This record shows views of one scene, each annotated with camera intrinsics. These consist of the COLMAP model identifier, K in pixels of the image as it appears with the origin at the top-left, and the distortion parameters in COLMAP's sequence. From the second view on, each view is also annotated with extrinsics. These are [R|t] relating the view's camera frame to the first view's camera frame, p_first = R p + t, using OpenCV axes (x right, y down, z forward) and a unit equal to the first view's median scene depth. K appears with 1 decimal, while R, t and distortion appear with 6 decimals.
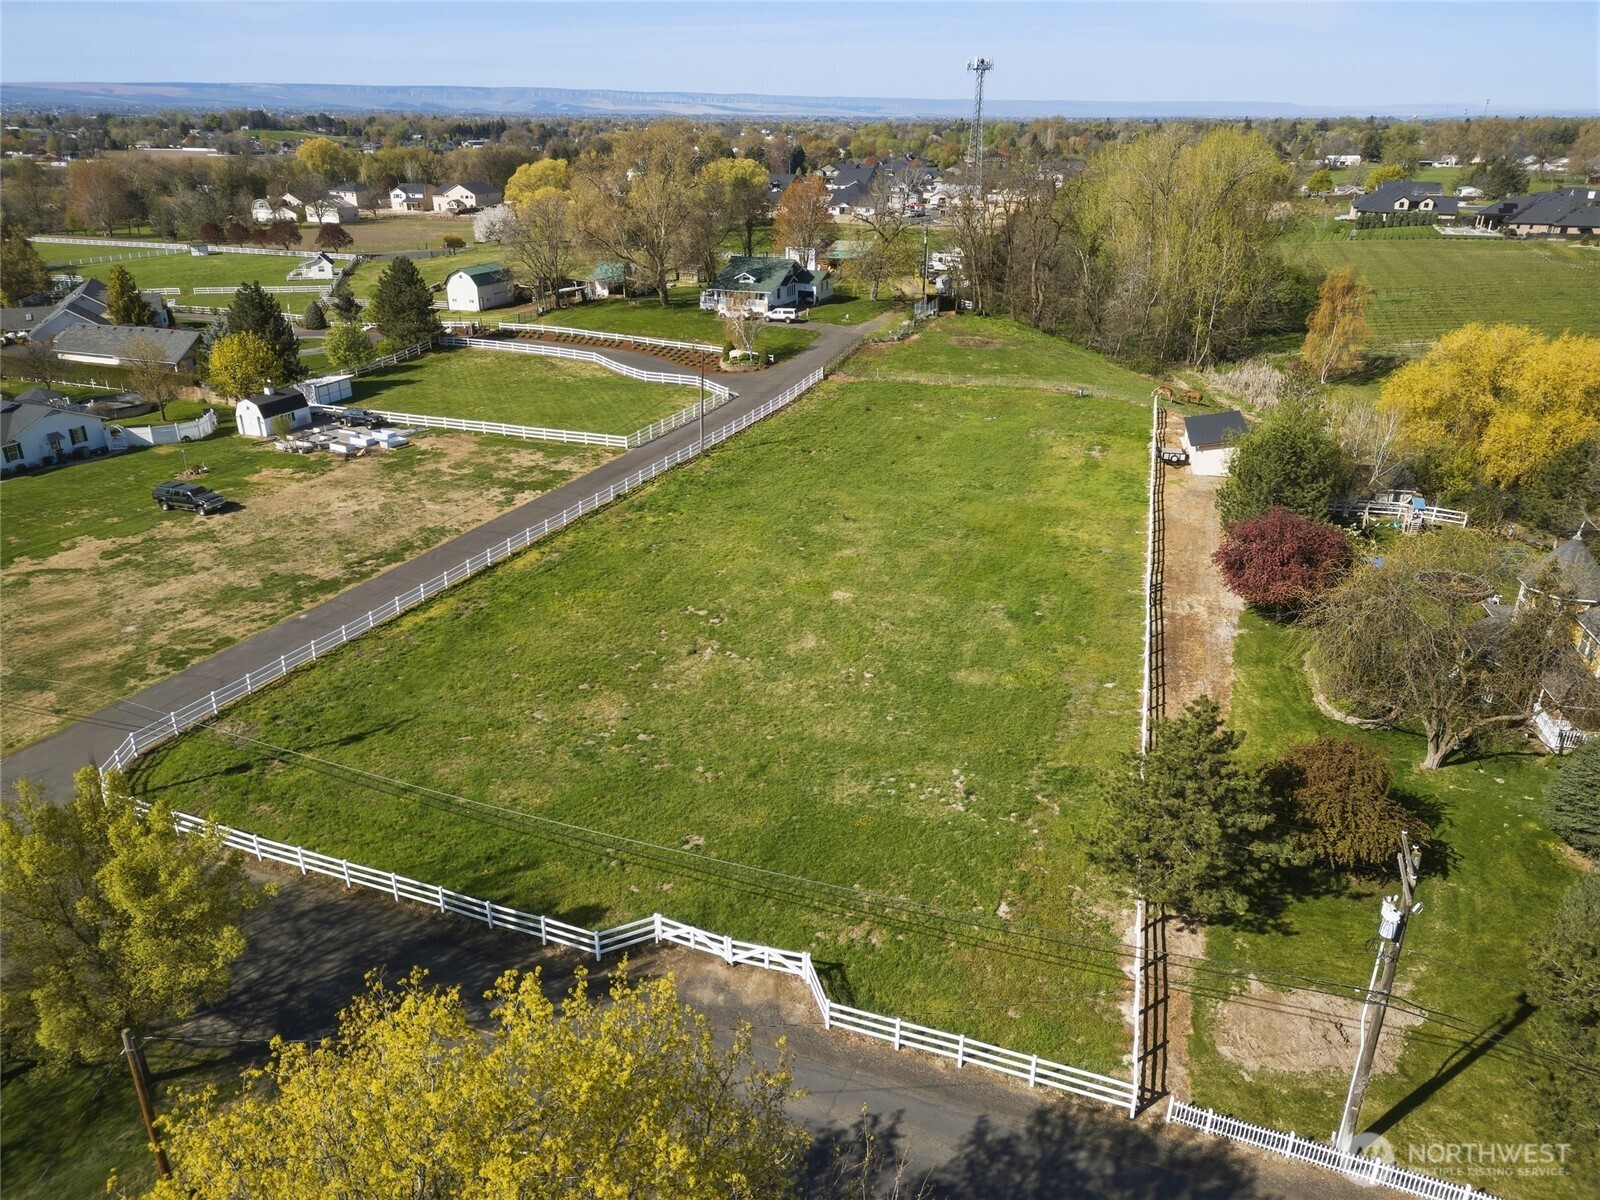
lens RADIAL K [[1130.2, 0, 800.0], [0, 1130.2, 600.0], [0, 0, 1]] dist [0.037087, -0.032303]
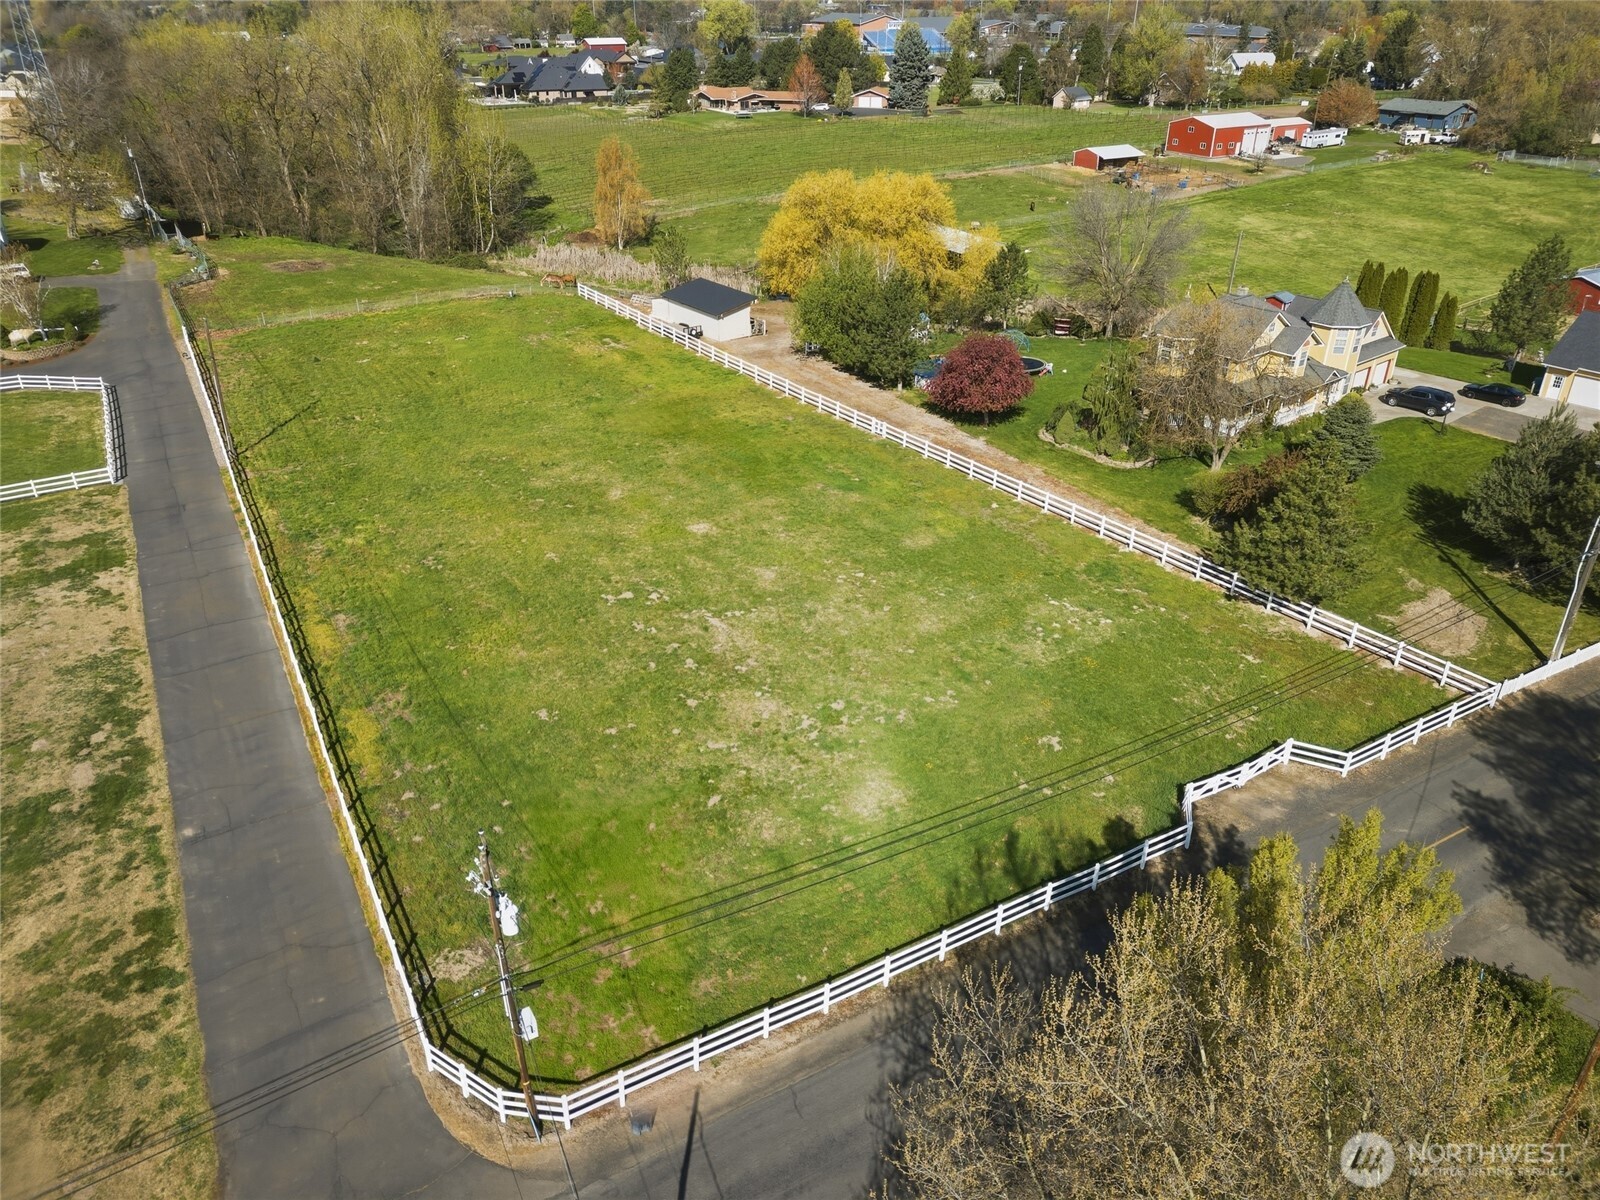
lens RADIAL K [[1130.2, 0, 800.0], [0, 1130.2, 600.0], [0, 0, 1]] dist [0.037087, -0.032303]
pose [[0.620910, -0.374699, 0.688528, -0.608601], [0.310695, 0.924055, 0.222690, -0.138439], [-0.719680, 0.075652, 0.690173, 0.307760]]
